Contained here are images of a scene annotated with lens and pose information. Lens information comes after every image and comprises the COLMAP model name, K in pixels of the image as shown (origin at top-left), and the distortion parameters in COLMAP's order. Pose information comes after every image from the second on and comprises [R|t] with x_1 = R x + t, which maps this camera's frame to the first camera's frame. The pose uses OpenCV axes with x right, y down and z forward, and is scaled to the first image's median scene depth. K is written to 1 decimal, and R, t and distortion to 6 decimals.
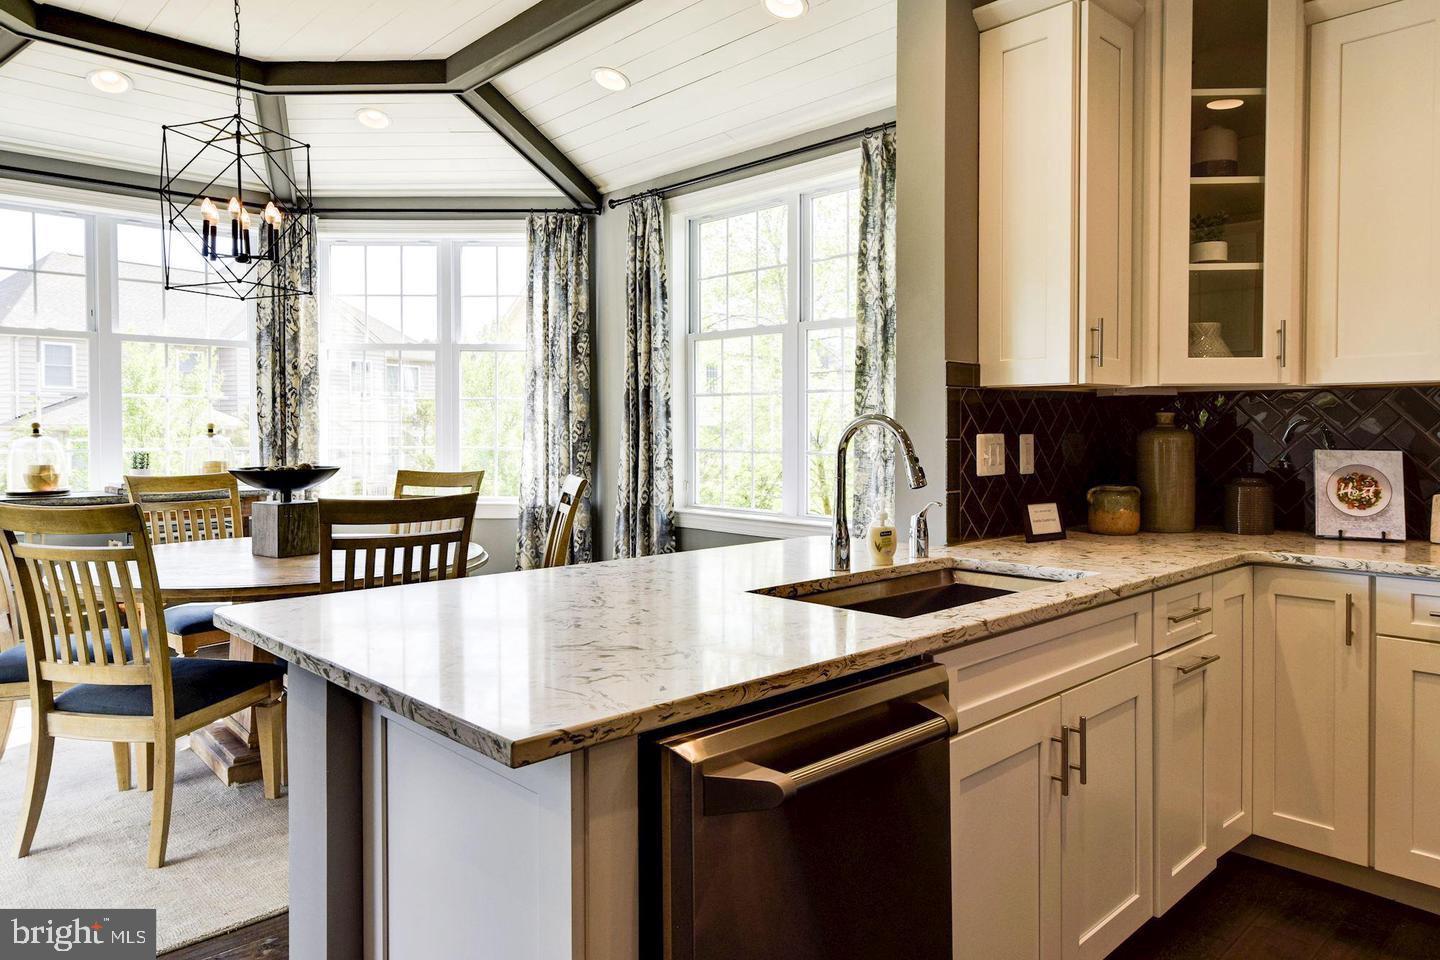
lens RADIAL K [[930.1, 0, 703.3], [0, 930.1, 440.6], [0, 0, 1]] dist [0.064265, -0.000941]
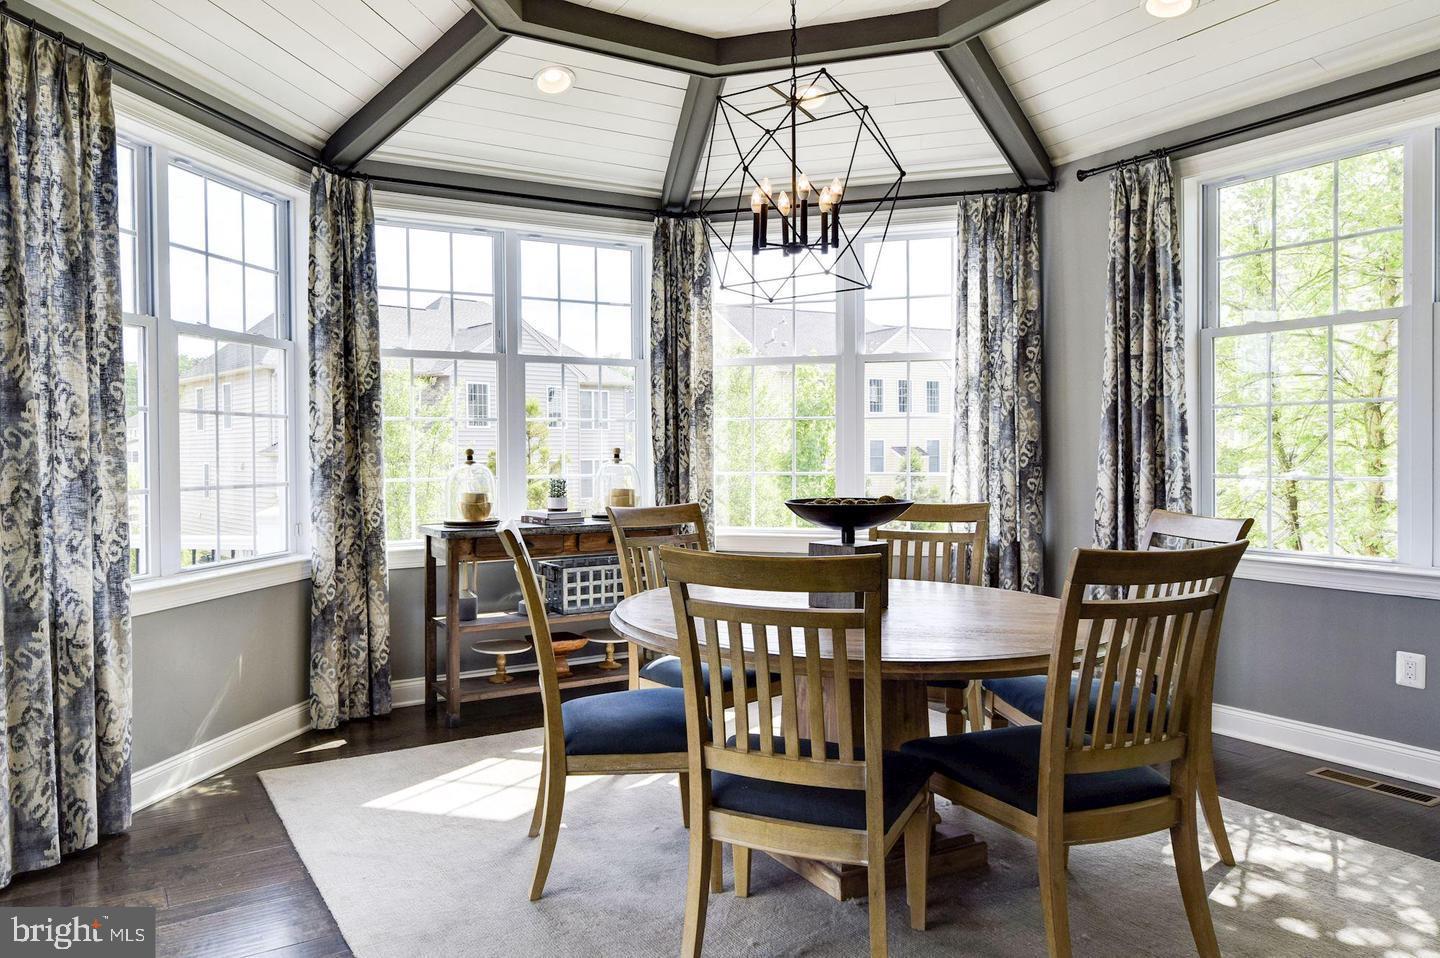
lens RADIAL K [[930.1, 0, 661.3], [0, 930.1, 454.7], [0, 0, 1]] dist [0.064265, -0.000941]
pose [[0.980601, -0.007494, -0.195873, -0.294851], [0.006082, 0.999951, -0.007811, -0.004313], [0.195922, 0.006468, 0.980598, 0.115104]]
